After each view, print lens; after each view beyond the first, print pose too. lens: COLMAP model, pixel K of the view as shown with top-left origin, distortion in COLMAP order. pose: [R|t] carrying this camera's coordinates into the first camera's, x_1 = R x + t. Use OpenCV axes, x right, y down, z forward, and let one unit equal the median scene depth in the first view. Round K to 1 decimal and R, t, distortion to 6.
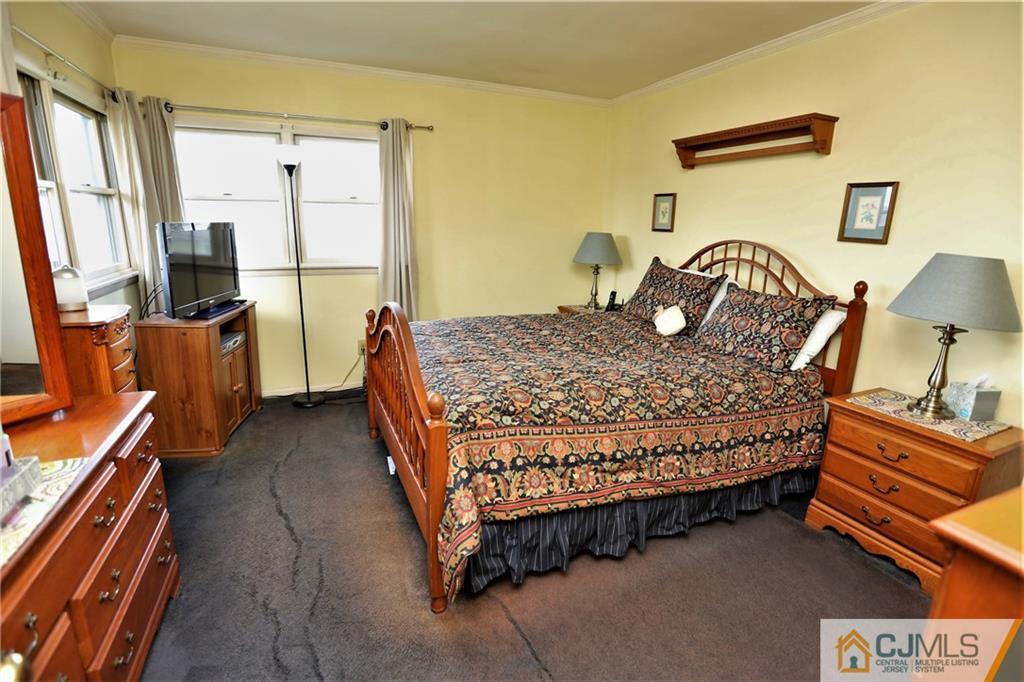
lens RADIAL K [[493.8, 0, 512.0], [0, 493.8, 341.0], [0, 0, 1]] dist [-0.057416, 0.032264]
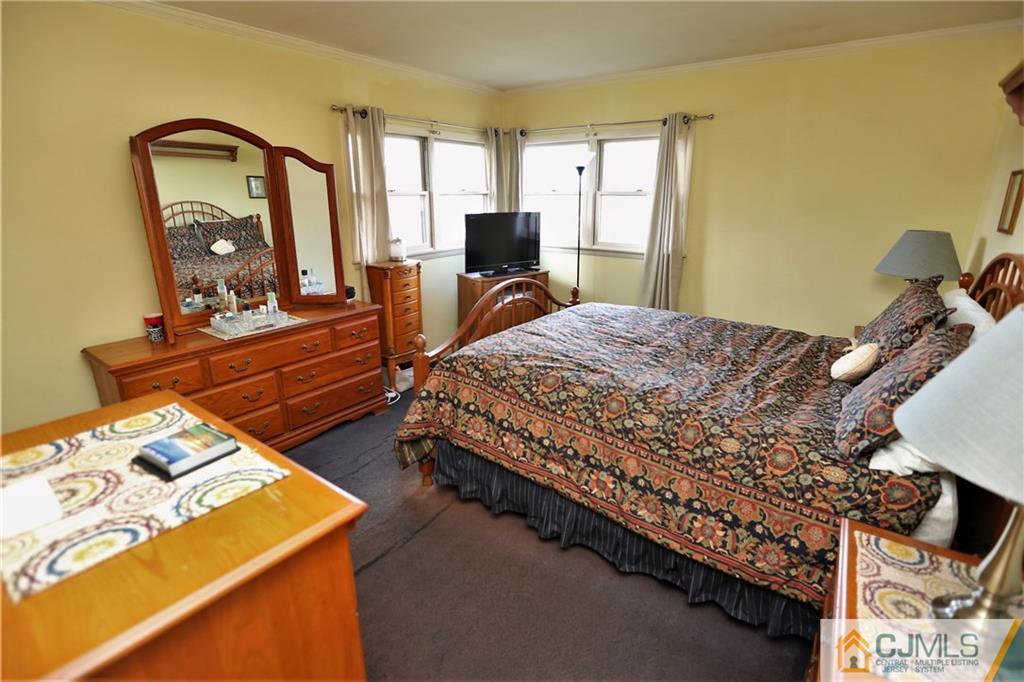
lens RADIAL K [[493.8, 0, 512.0], [0, 493.8, 341.0], [0, 0, 1]] dist [-0.057416, 0.032264]
pose [[0.513192, 0.225036, -0.828247, 0.956948], [-0.193521, 0.970503, 0.143779, -0.112664], [0.836172, 0.086497, 0.541604, 0.323307]]
